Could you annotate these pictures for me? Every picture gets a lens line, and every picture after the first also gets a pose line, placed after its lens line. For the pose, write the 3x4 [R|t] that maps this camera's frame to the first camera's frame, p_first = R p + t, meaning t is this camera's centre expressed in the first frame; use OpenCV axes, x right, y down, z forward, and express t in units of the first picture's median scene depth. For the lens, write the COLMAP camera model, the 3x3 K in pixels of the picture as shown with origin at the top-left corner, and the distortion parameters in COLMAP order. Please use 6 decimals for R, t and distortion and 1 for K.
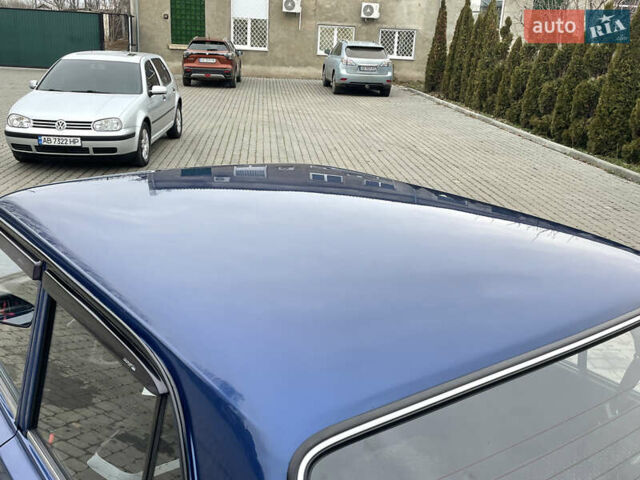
lens RADIAL K [[665.1, 0, 320.0], [0, 665.1, 240.0], [0, 0, 1]] dist [0.055486, -0.012025]
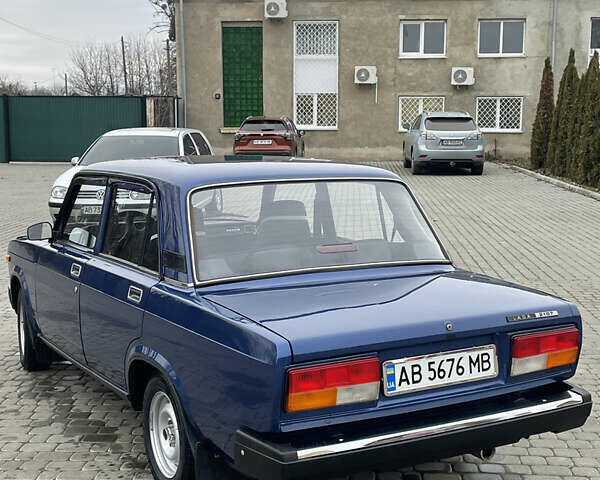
lens RADIAL K [[929.0, 0, 300.0], [0, 929.0, 240.0], [0, 0, 1]] dist [0.079247, -0.094204]
pose [[0.989557, -0.026492, -0.141685, 0.042220], [0.002725, 0.986228, -0.165372, 0.048251], [0.144115, 0.163258, 0.976001, -0.122216]]
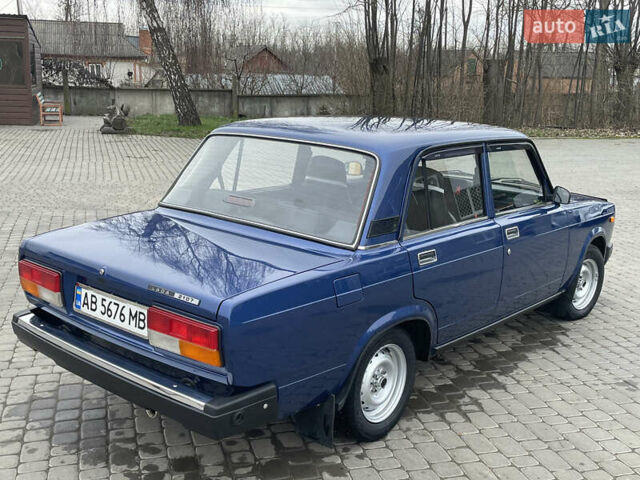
lens RADIAL K [[796.8, 0, 320.0], [0, 796.8, 240.0], [0, 0, 1]] dist [0.099099, -0.002511]
pose [[0.201286, 0.181399, -0.962589, 0.181553], [-0.309026, 0.944277, 0.113328, 0.005984], [0.929509, 0.274654, 0.246127, 0.022284]]
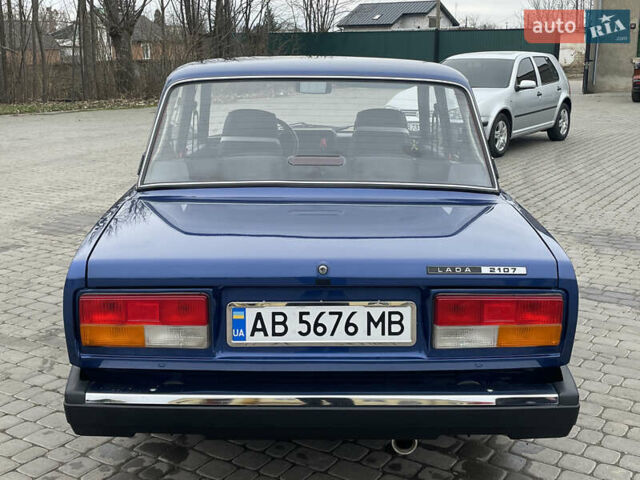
lens RADIAL K [[796.8, 0, 320.0], [0, 796.8, 240.0], [0, 0, 1]] dist [0.099099, -0.002511]
pose [[0.805735, 0.096328, -0.584390, 0.096778], [-0.143589, 0.989020, -0.034949, 0.037726], [0.574607, 0.112072, 0.810720, -0.051226]]
